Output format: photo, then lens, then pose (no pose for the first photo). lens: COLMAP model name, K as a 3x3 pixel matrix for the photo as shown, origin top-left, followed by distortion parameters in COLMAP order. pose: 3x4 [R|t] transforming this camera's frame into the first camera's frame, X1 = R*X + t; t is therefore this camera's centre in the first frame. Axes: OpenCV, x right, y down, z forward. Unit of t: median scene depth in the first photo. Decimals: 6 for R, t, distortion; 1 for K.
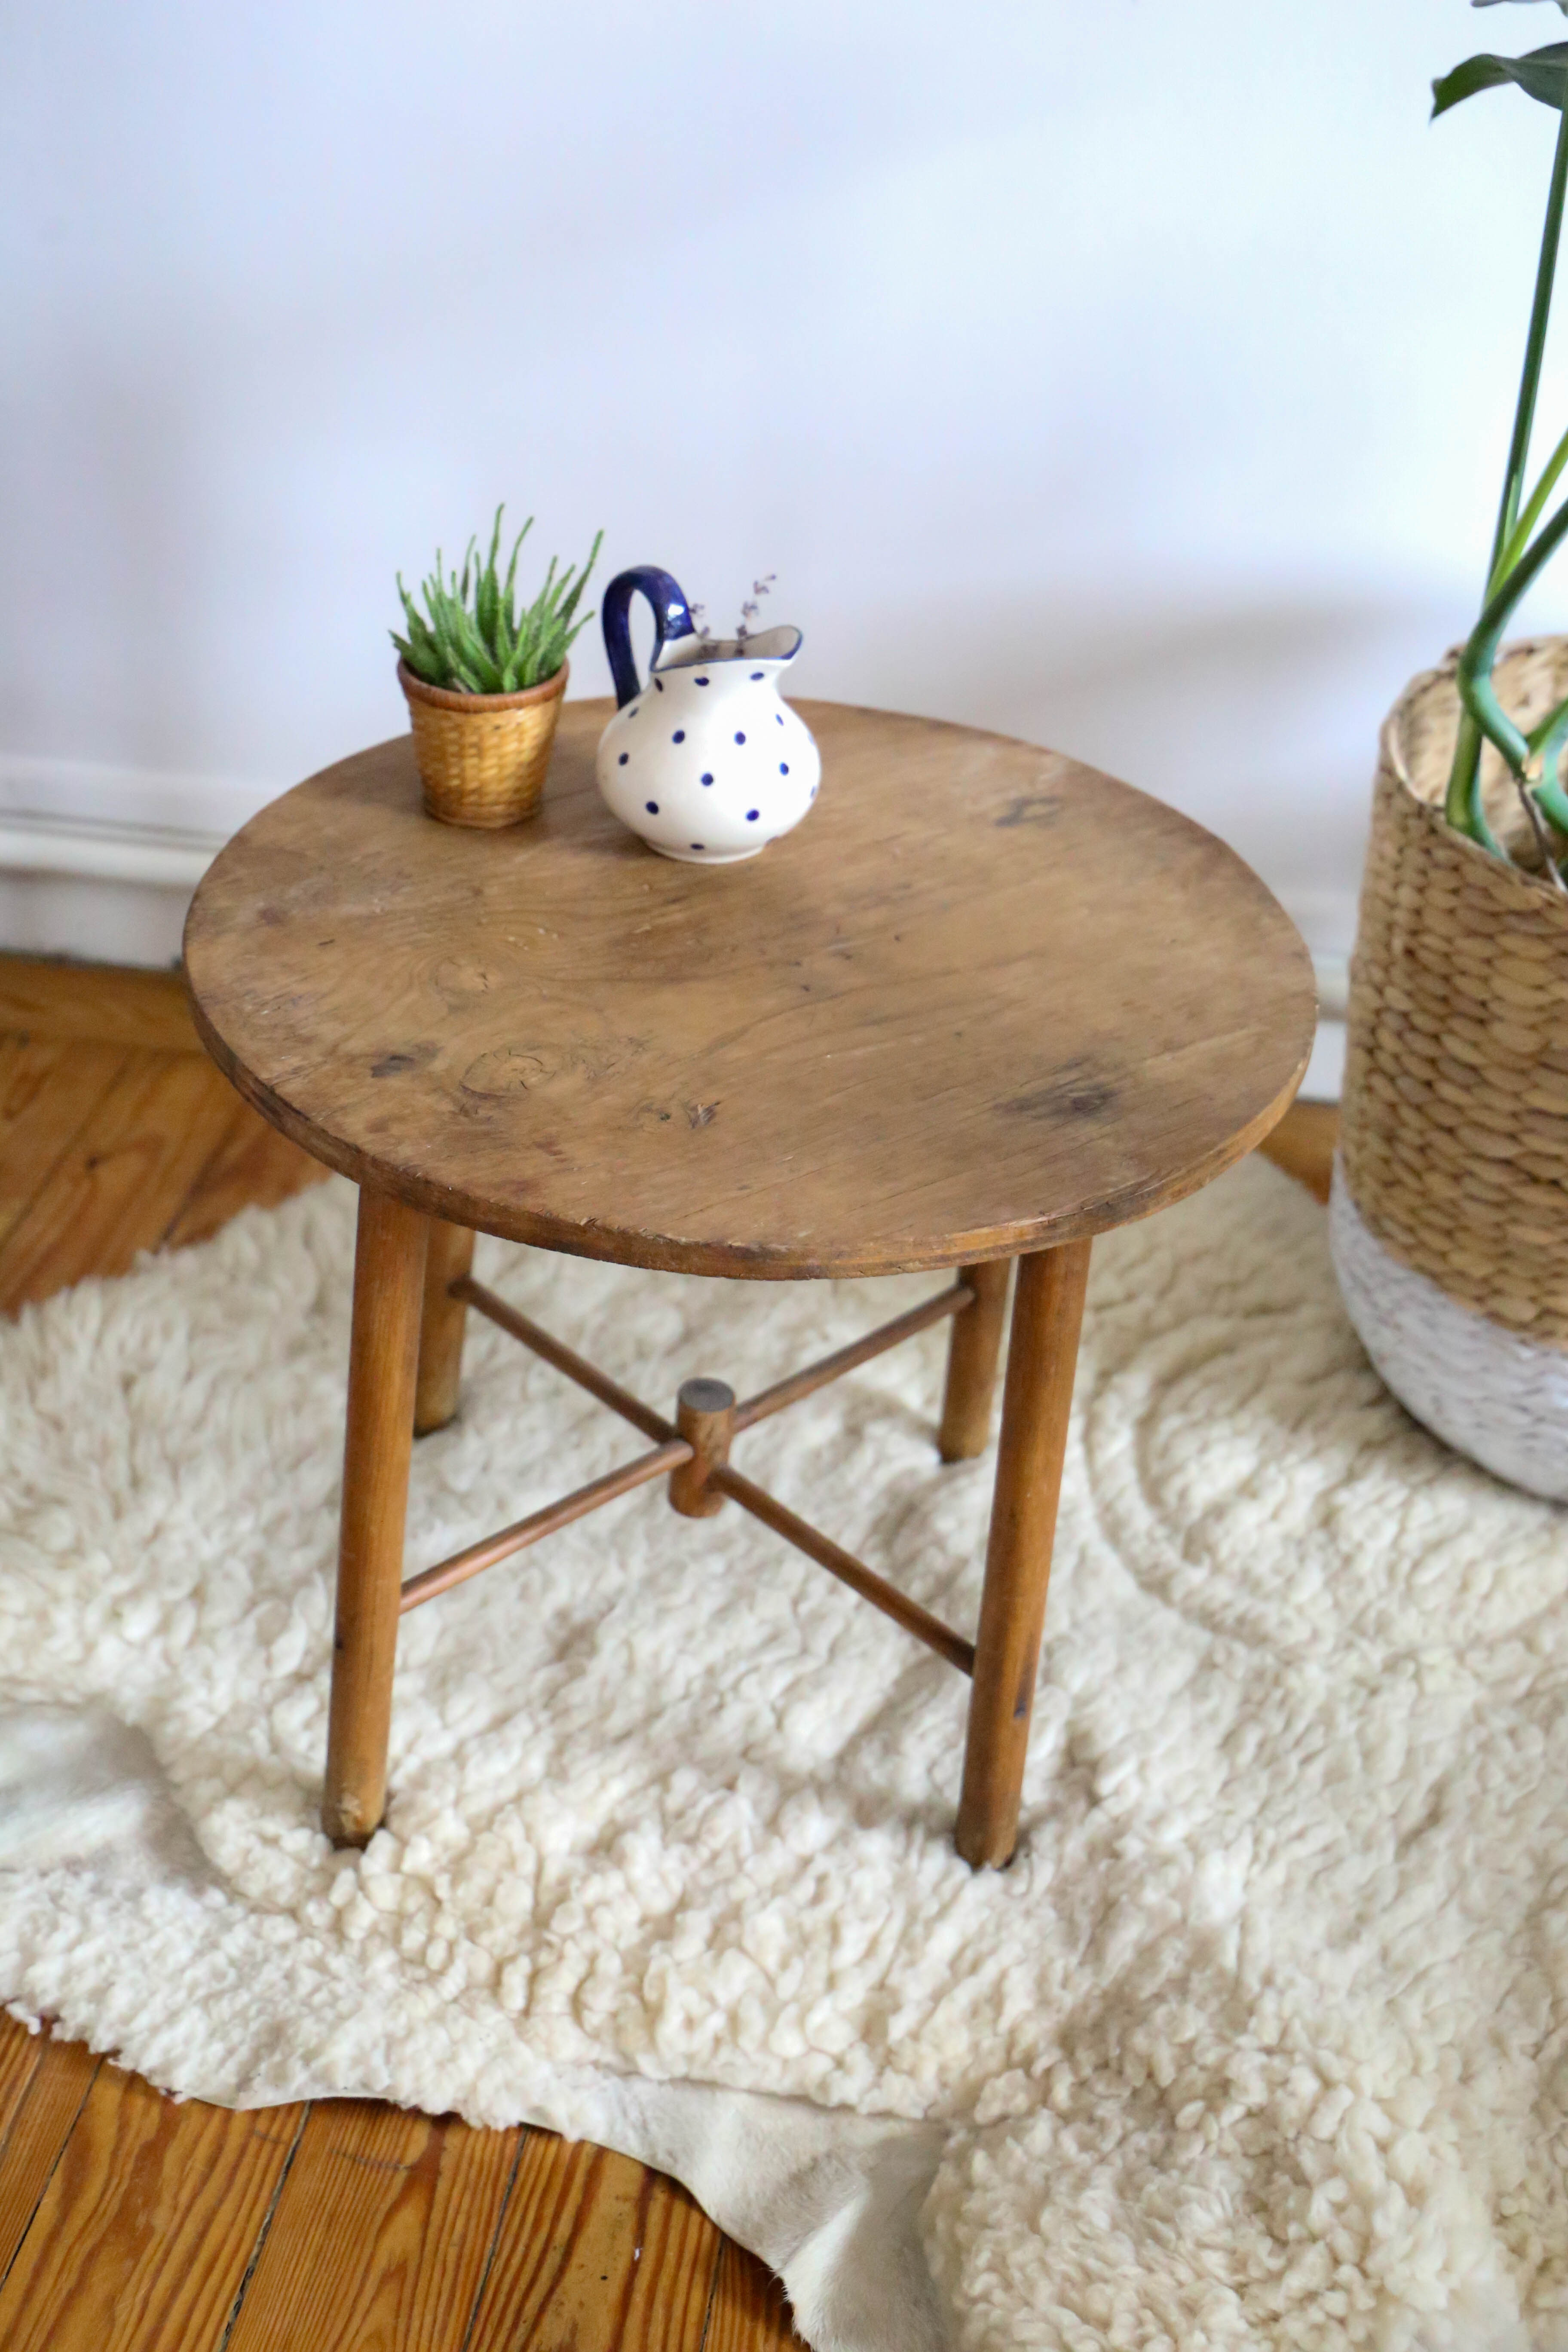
lens RADIAL K [[2703.6, 0, 778.4], [0, 2703.6, 1206.6], [0, 0, 1]] dist [0.006167, 0.053838]
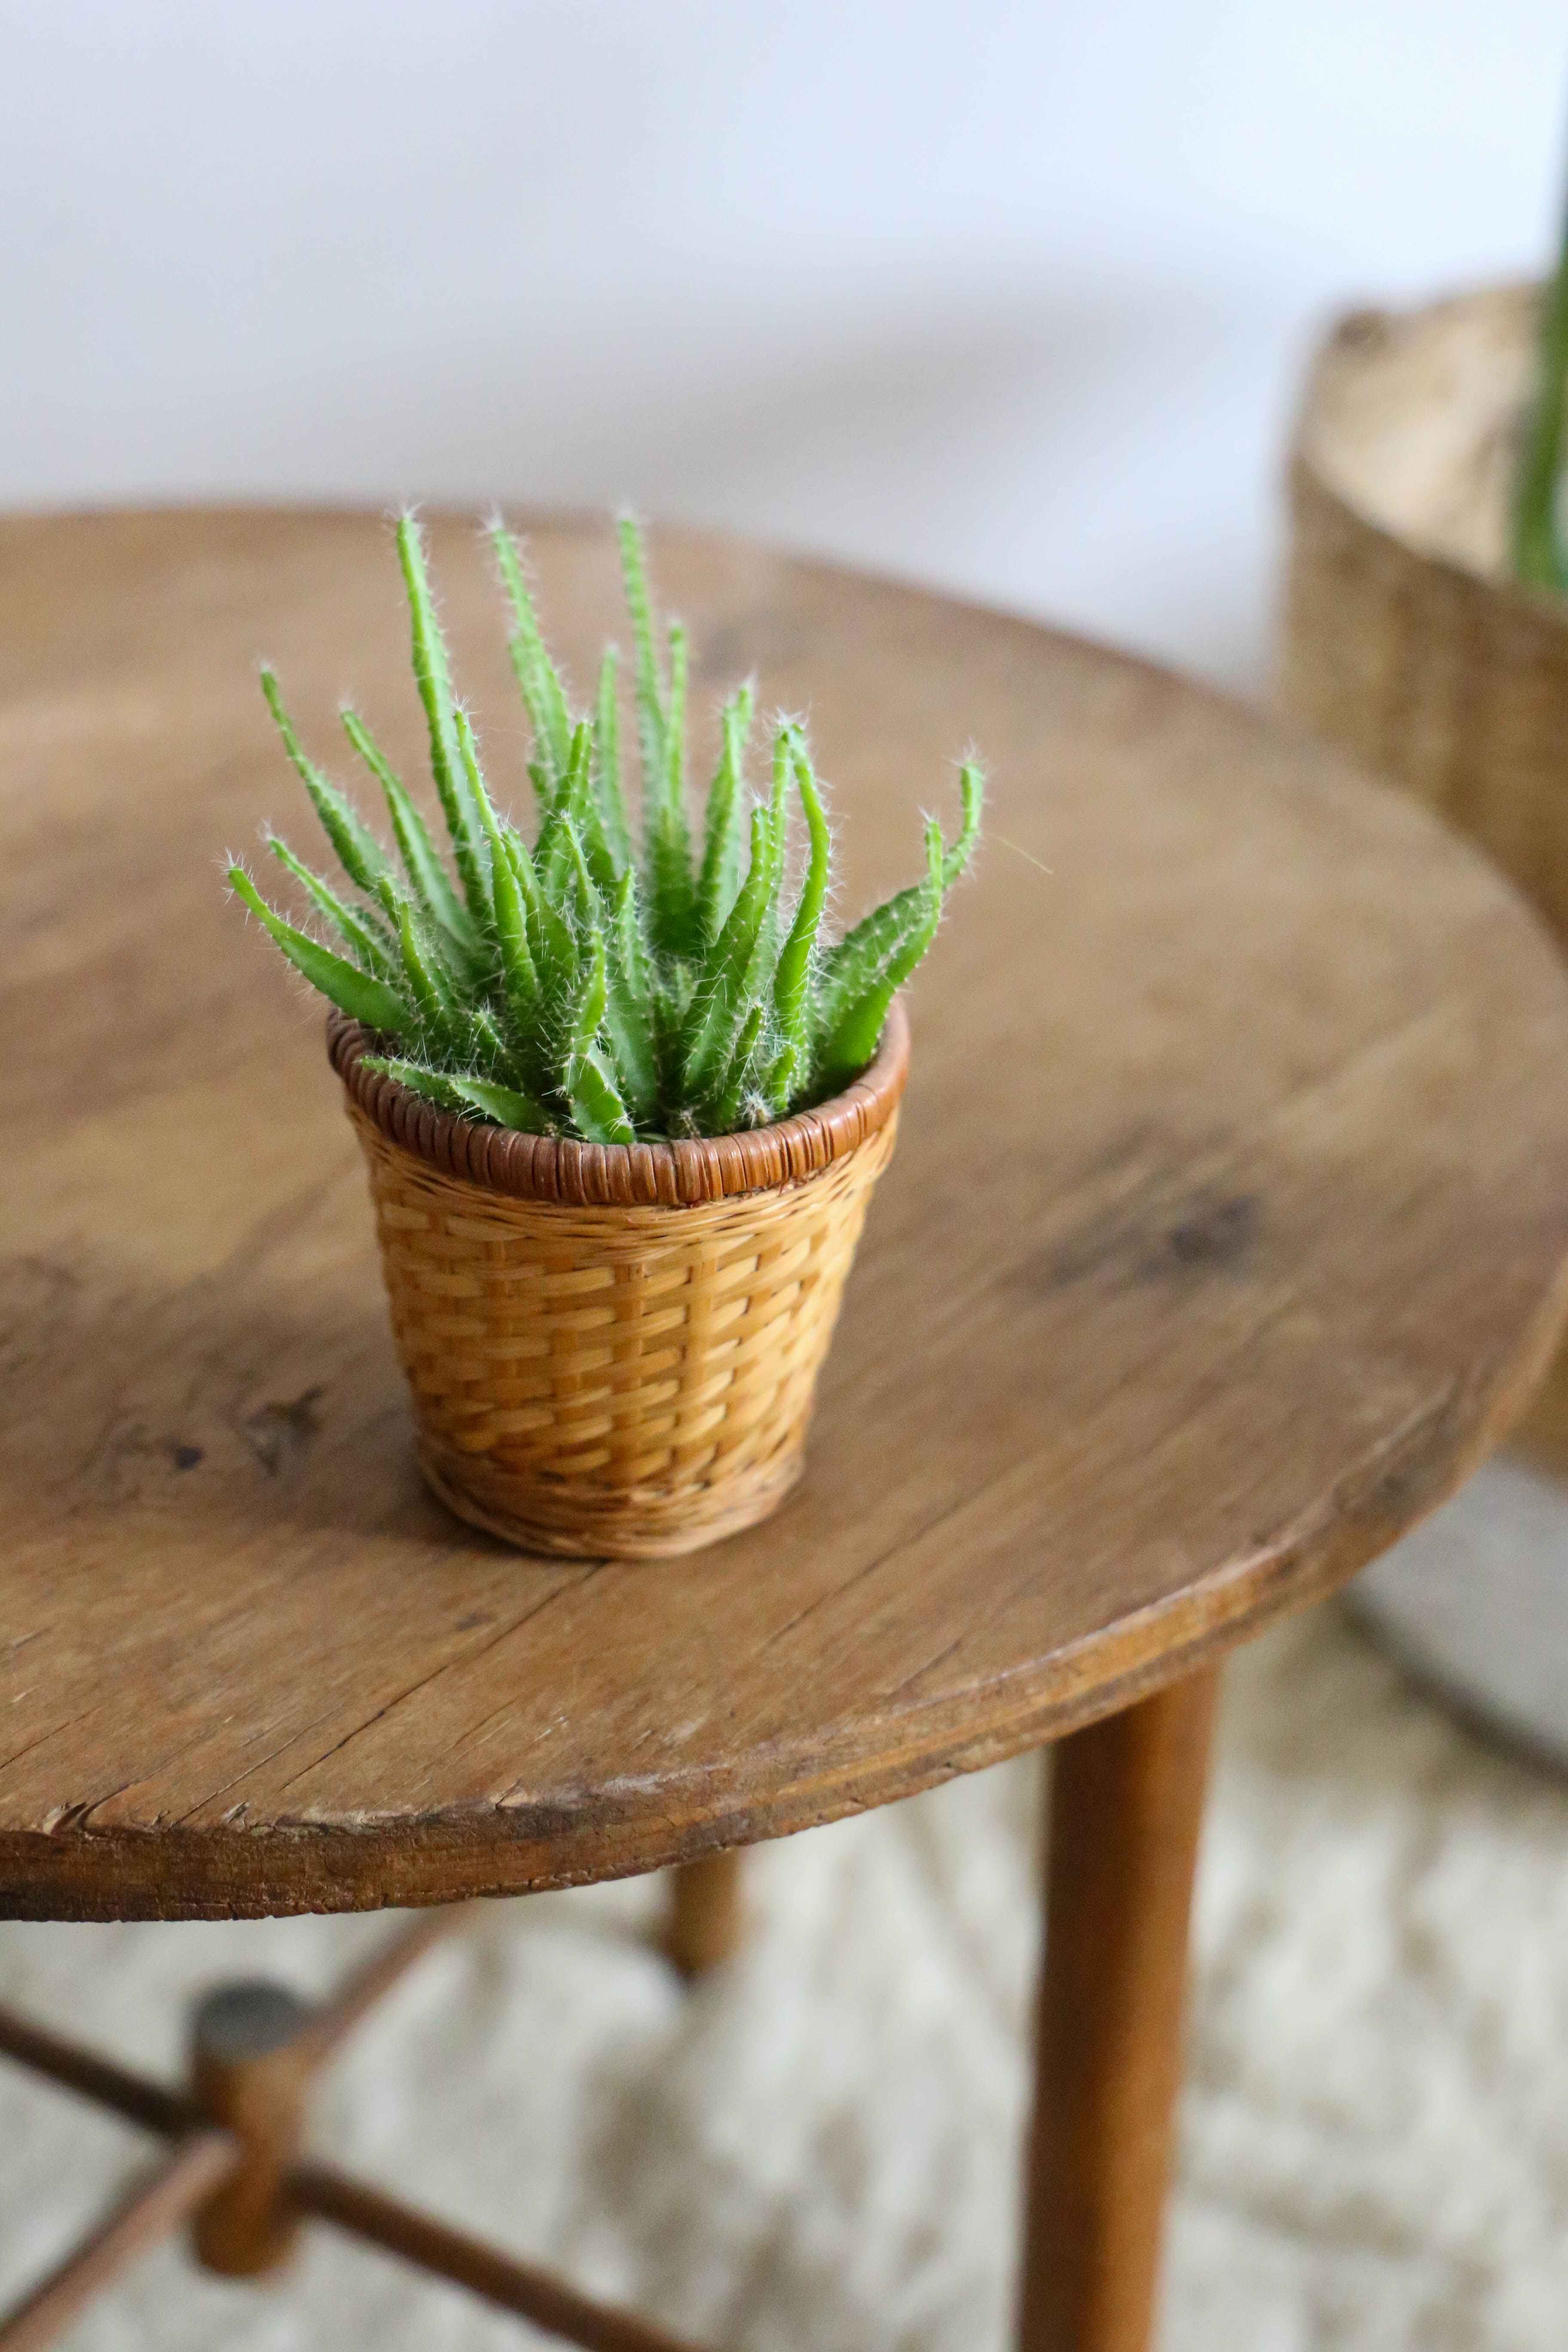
lens RADIAL K [[3444.7, 0, 784.0], [0, 3444.7, 1176.0], [0, 0, 1]] dist [-0.012645, 0.033677]
pose [[0.958910, -0.157456, 0.236006, -0.054985], [0.171411, 0.984400, -0.039696, -0.030723], [-0.226074, 0.078519, 0.970940, 0.419331]]
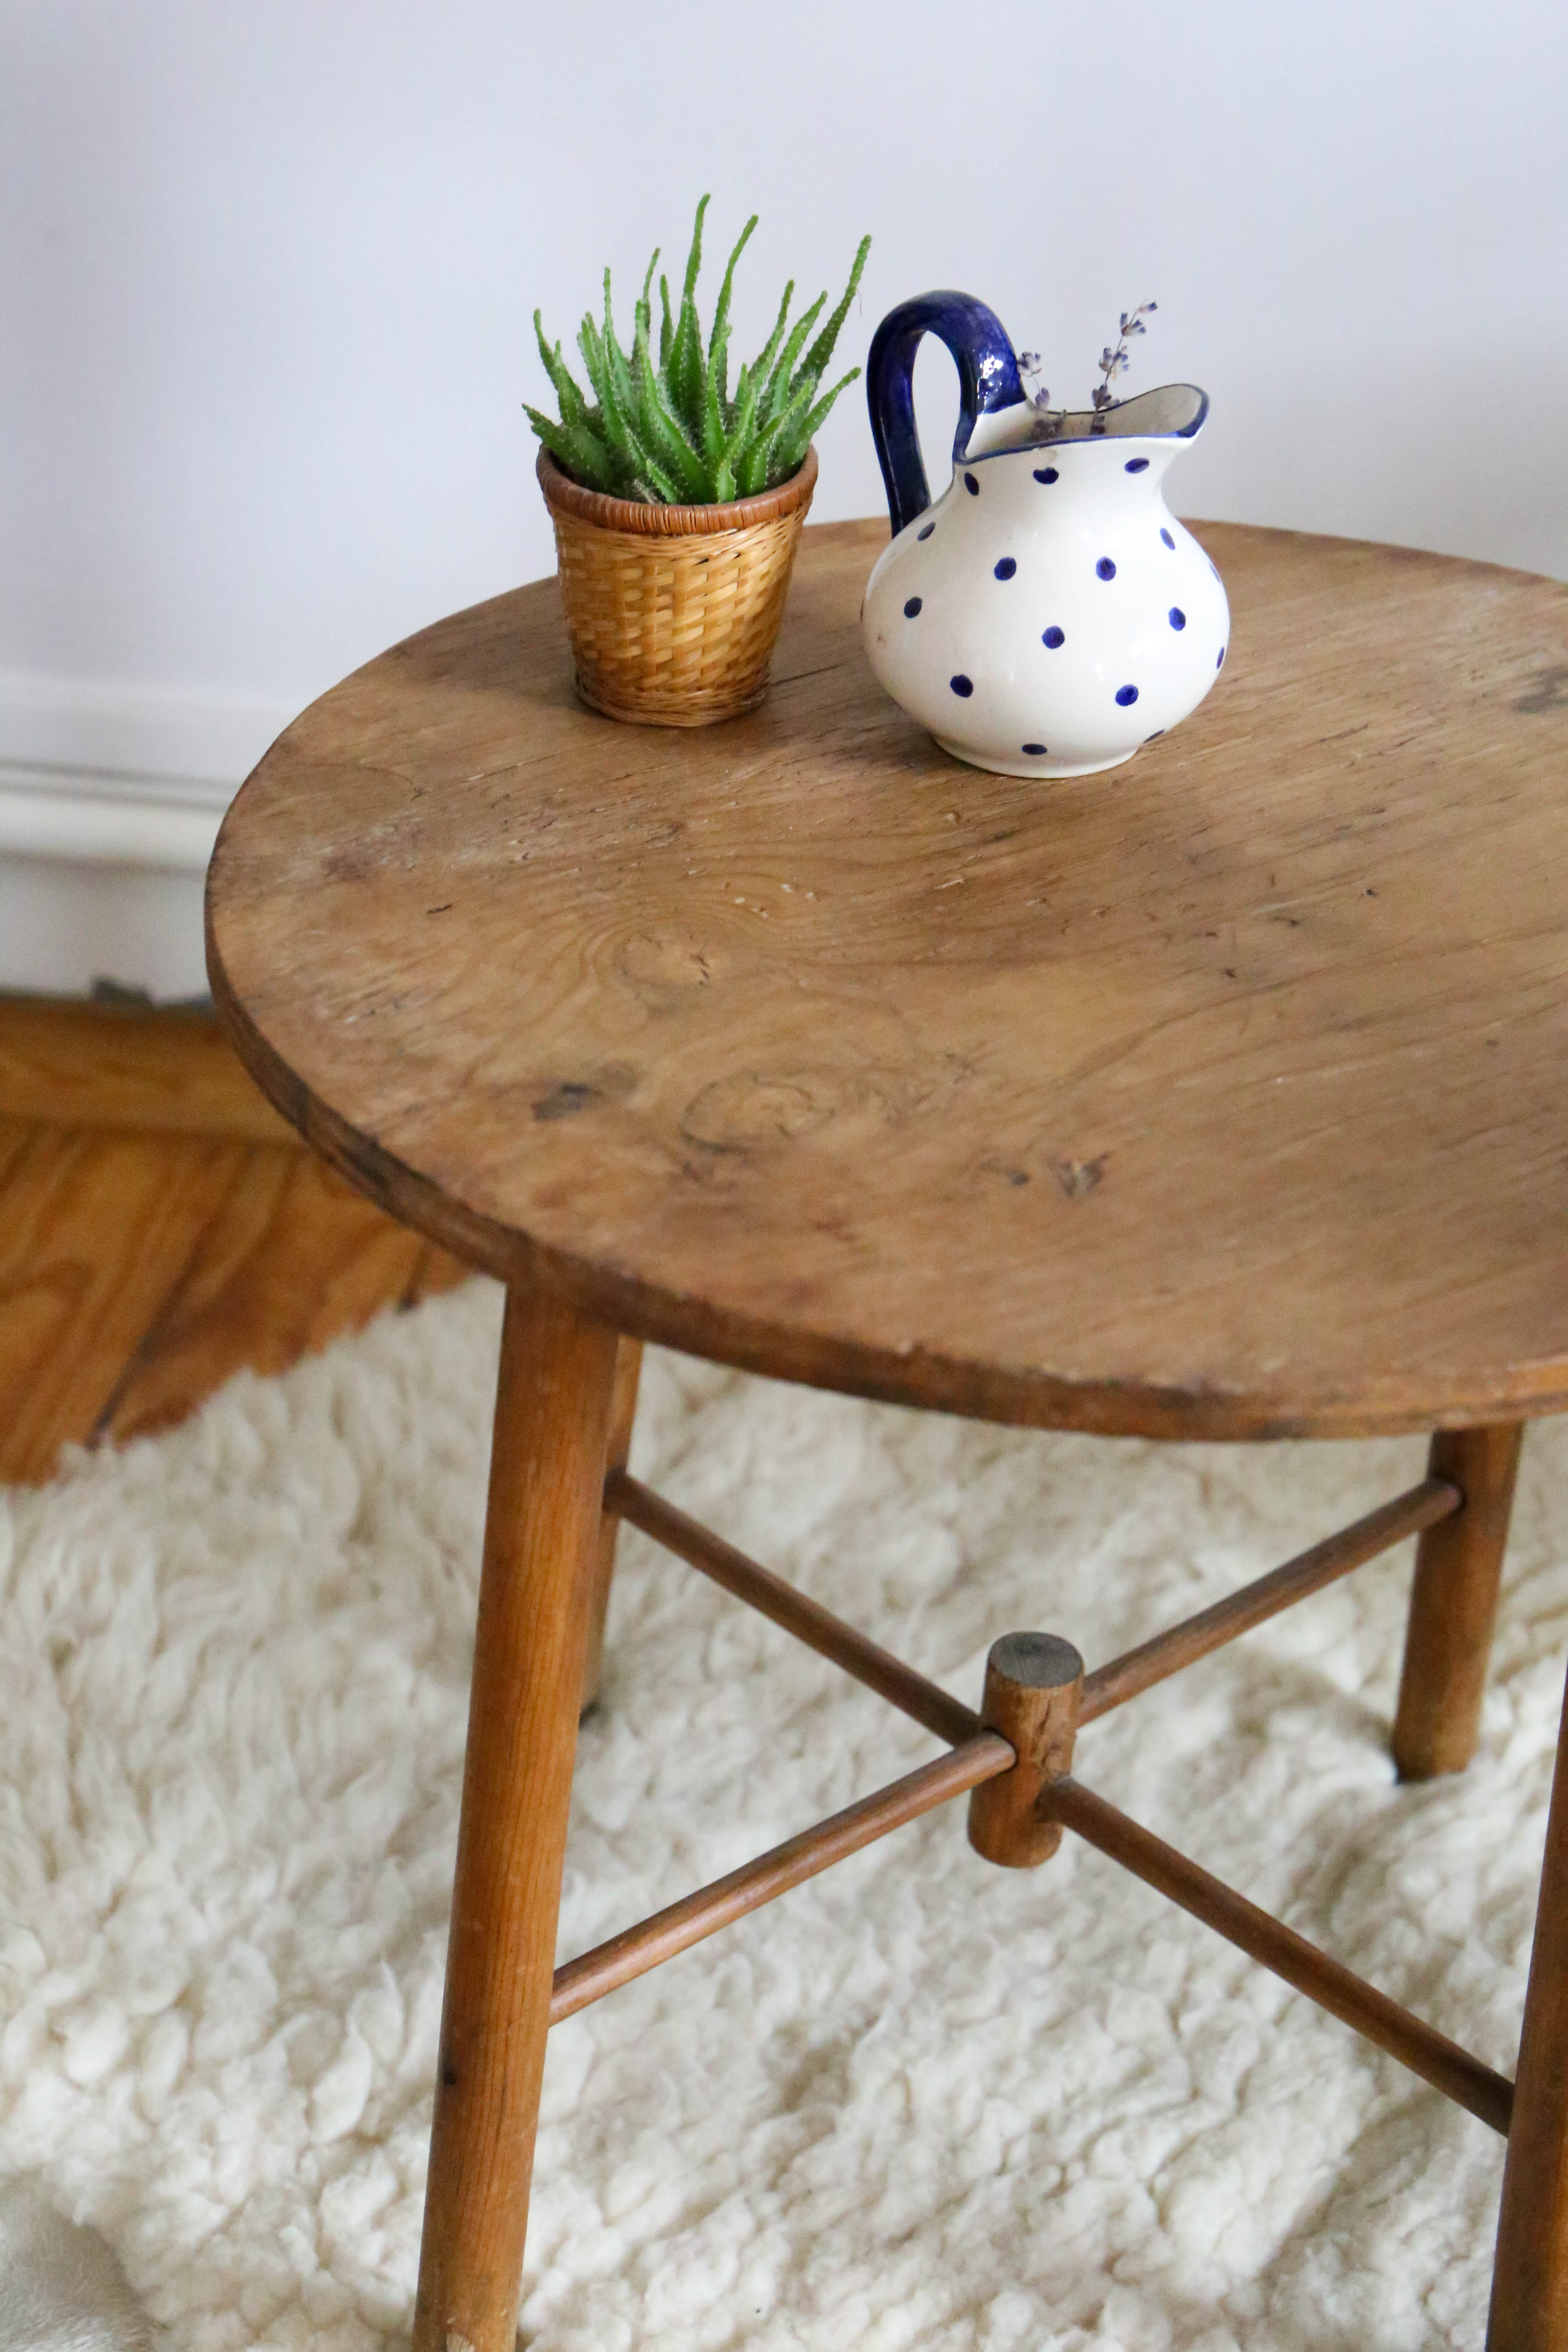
lens RADIAL K [[4315.9, 0, 780.1], [0, 4315.9, 1213.6], [0, 0, 1]] dist [0.172907, 0.006576]
pose [[0.999350, -0.010338, -0.034543, -0.050008], [0.008651, 0.998780, -0.048622, 0.016806], [0.035003, 0.048291, 0.998220, 0.027078]]
